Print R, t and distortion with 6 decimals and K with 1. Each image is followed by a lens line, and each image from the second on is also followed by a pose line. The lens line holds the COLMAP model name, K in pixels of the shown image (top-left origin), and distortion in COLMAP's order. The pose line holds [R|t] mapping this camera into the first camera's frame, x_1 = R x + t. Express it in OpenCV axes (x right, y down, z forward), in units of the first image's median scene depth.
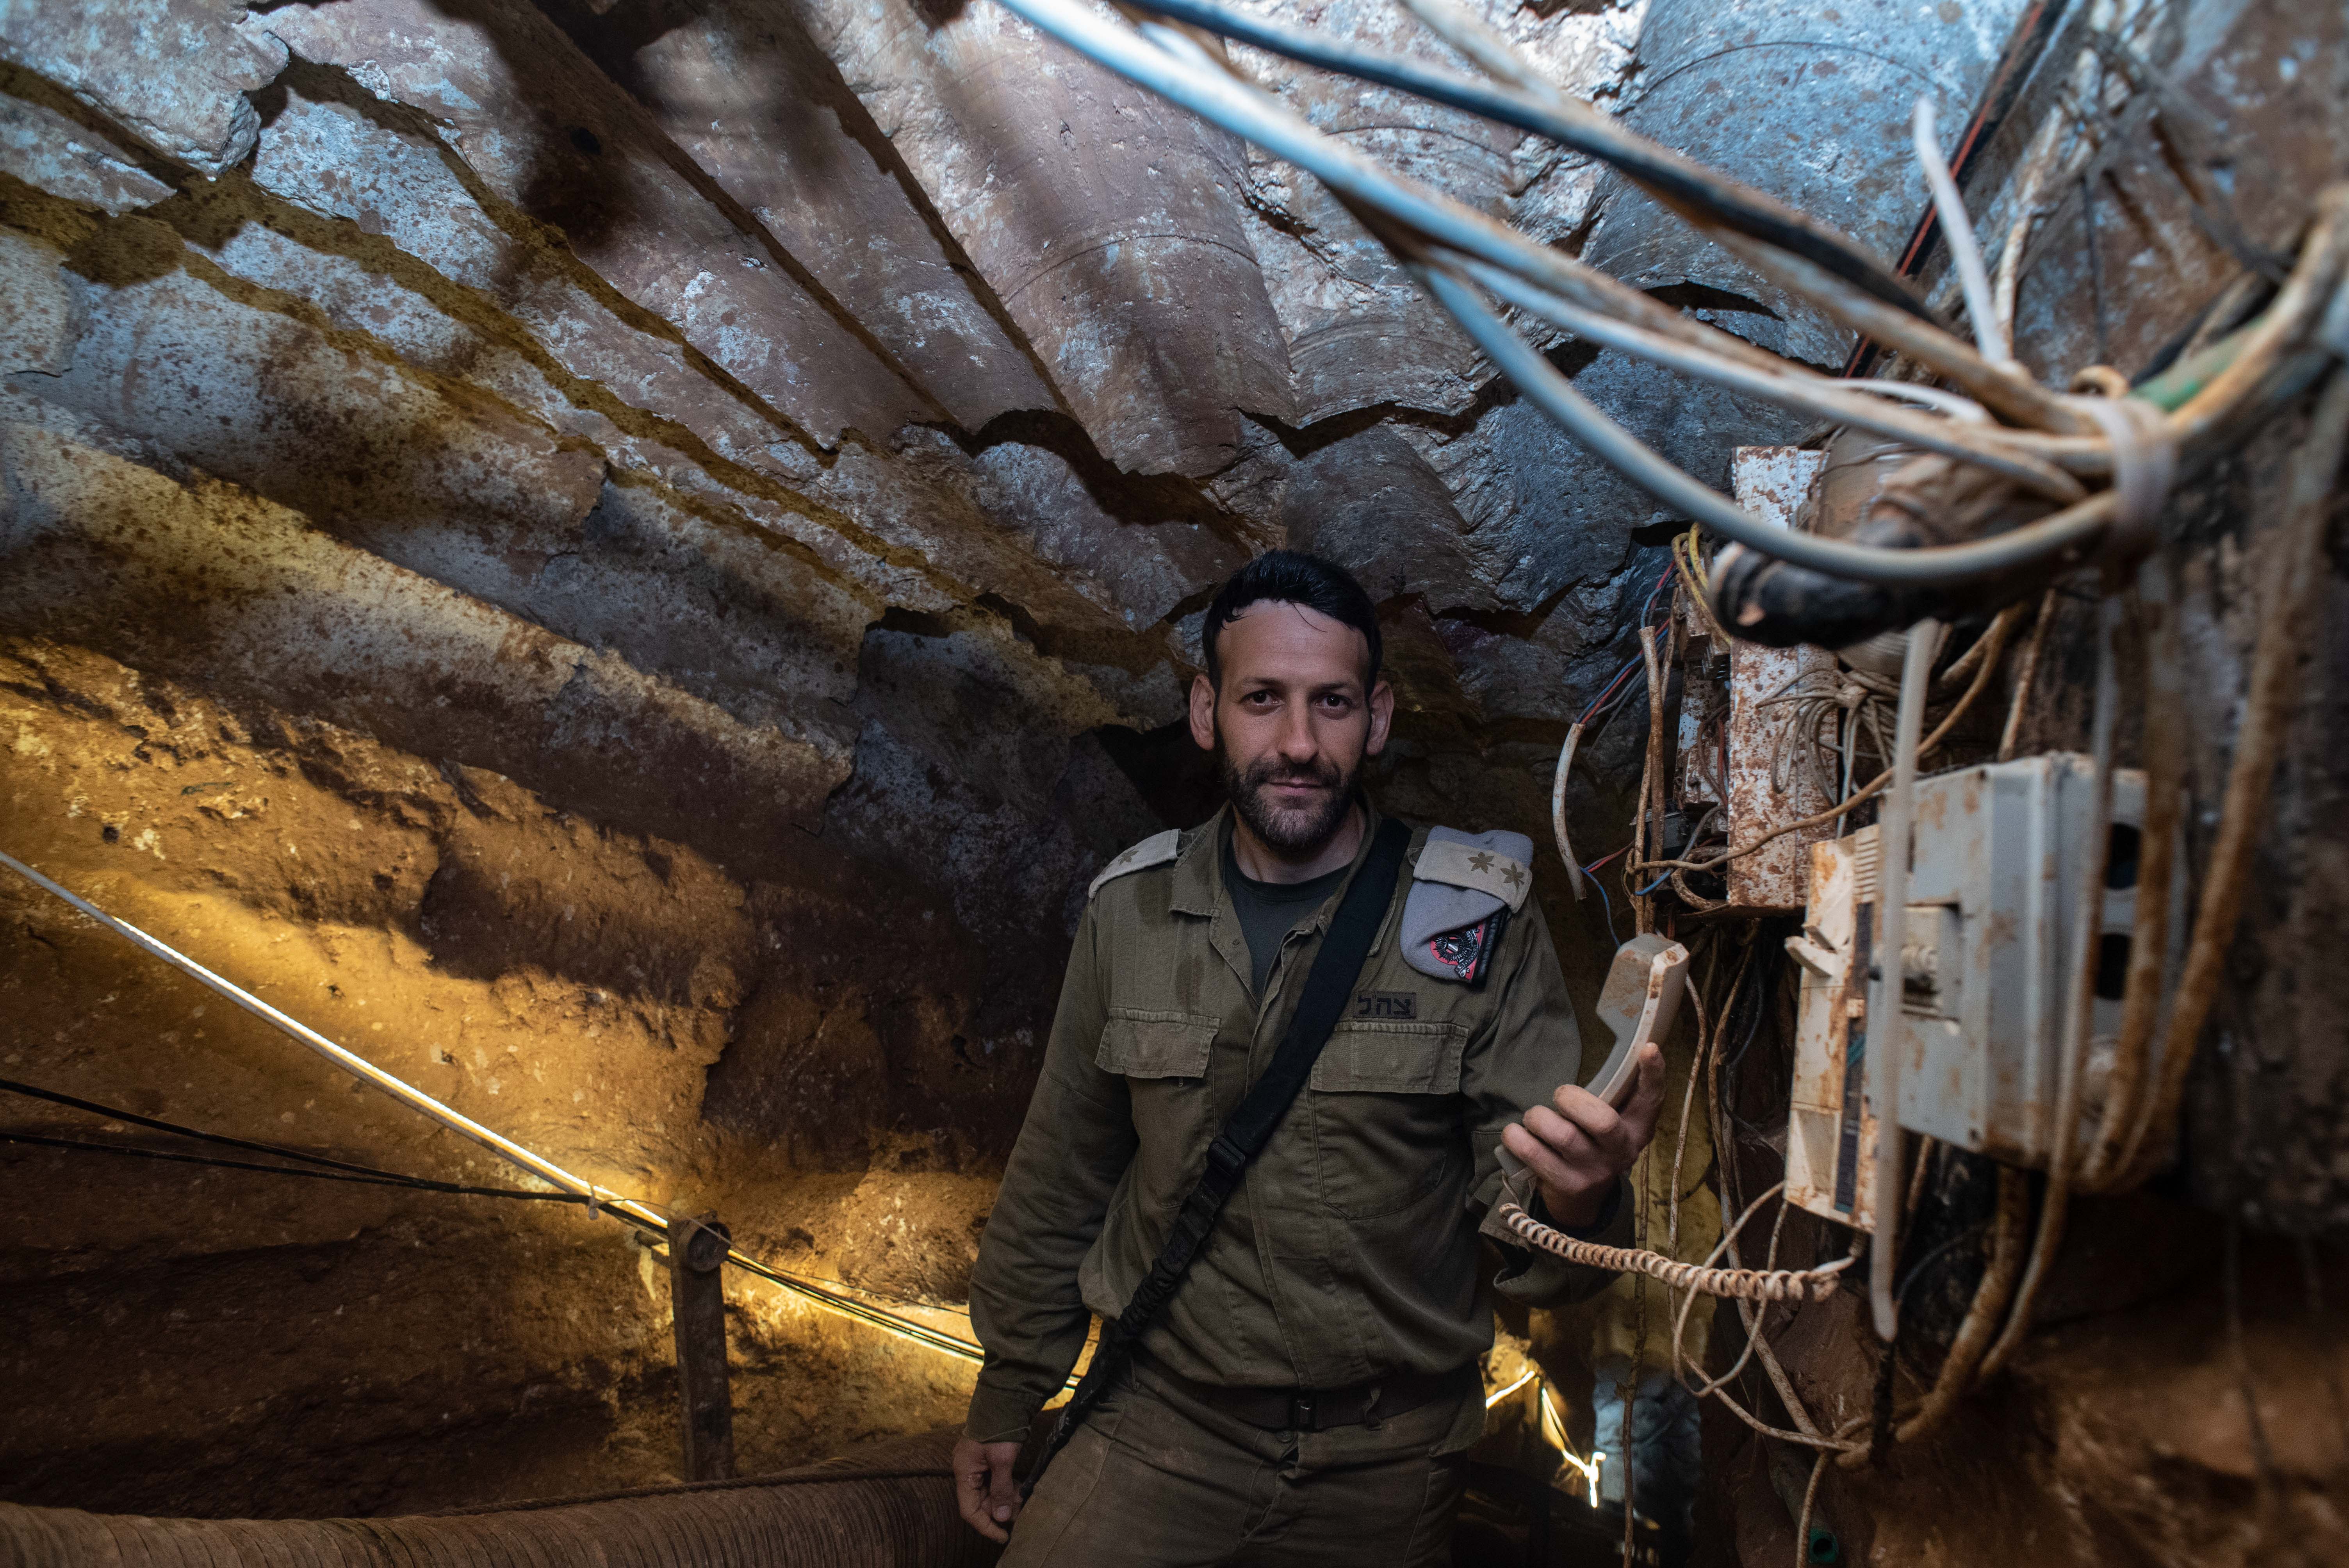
lens RADIAL K [[1420.3, 0, 1182.1], [0, 1420.3, 785.2], [0, 0, 1]] dist [-0.111066, 0.085271]
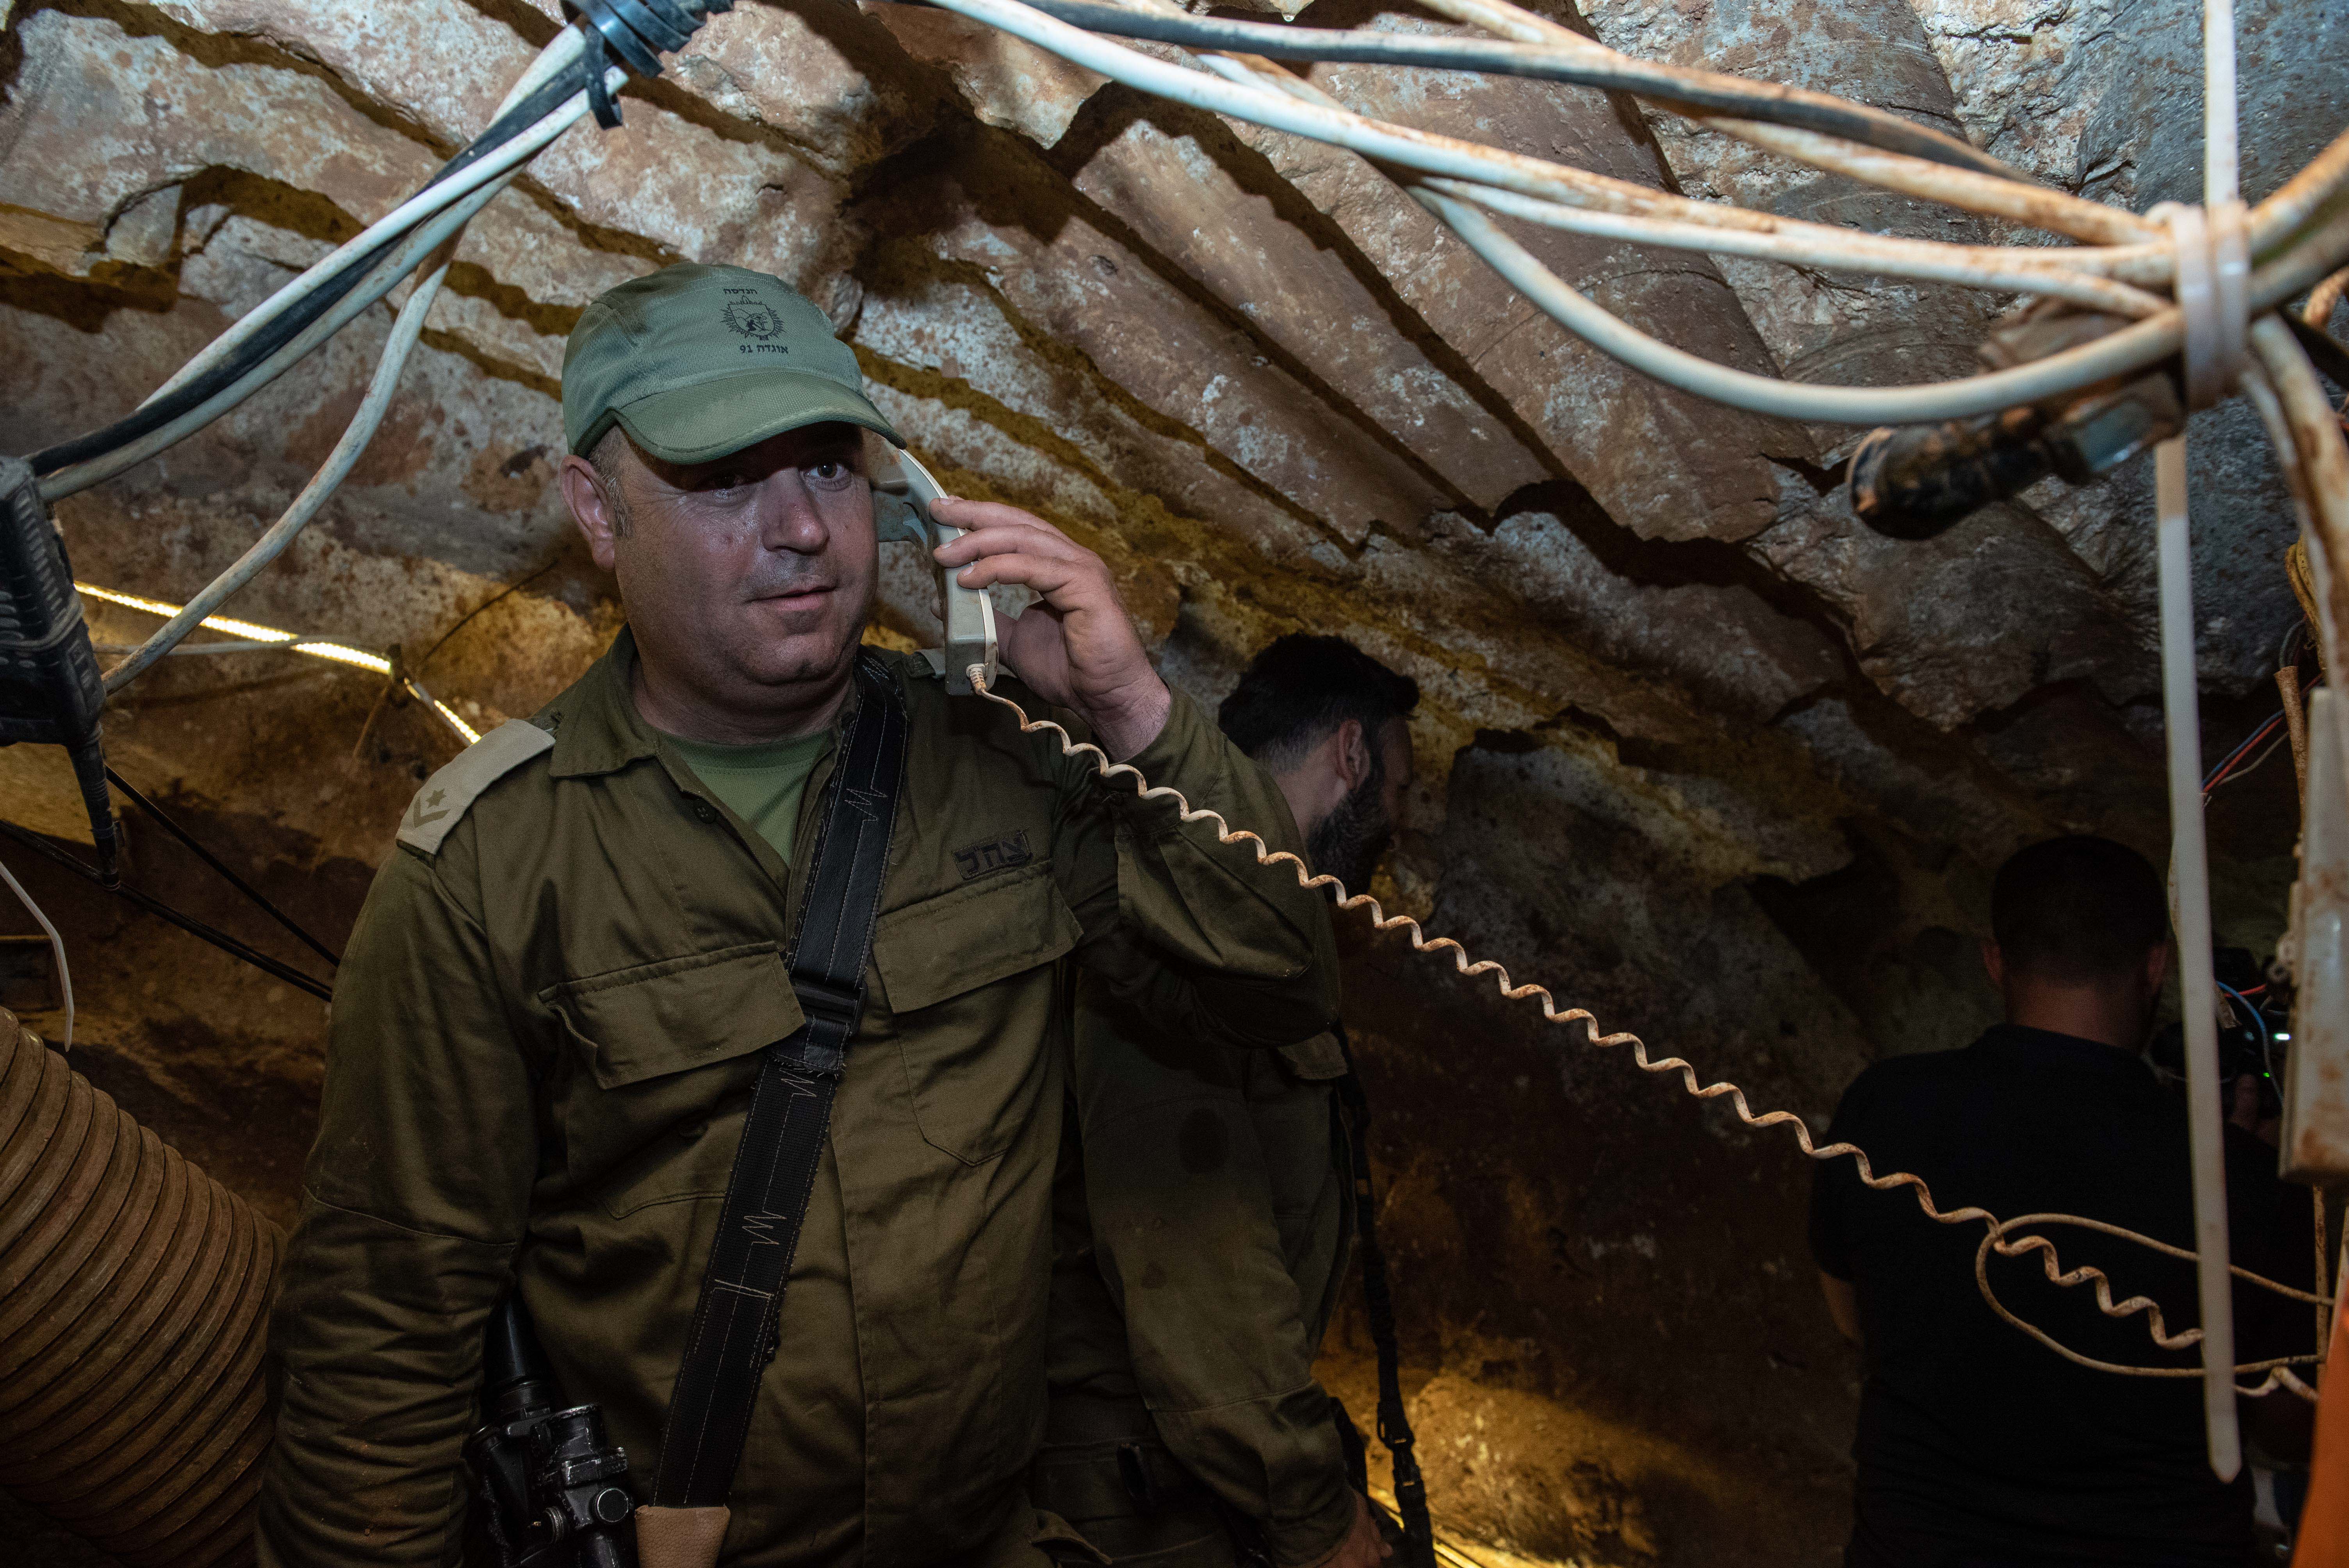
lens RADIAL K [[1738.1, 0, 1174.5], [0, 1738.1, 784.0], [0, 0, 1]] dist [-0.056202, -0.001166]
pose [[0.871635, -0.019069, -0.489784, 0.237066], [-0.056853, 0.988565, -0.139667, 0.106316], [0.486847, 0.149584, 0.860584, -0.078328]]
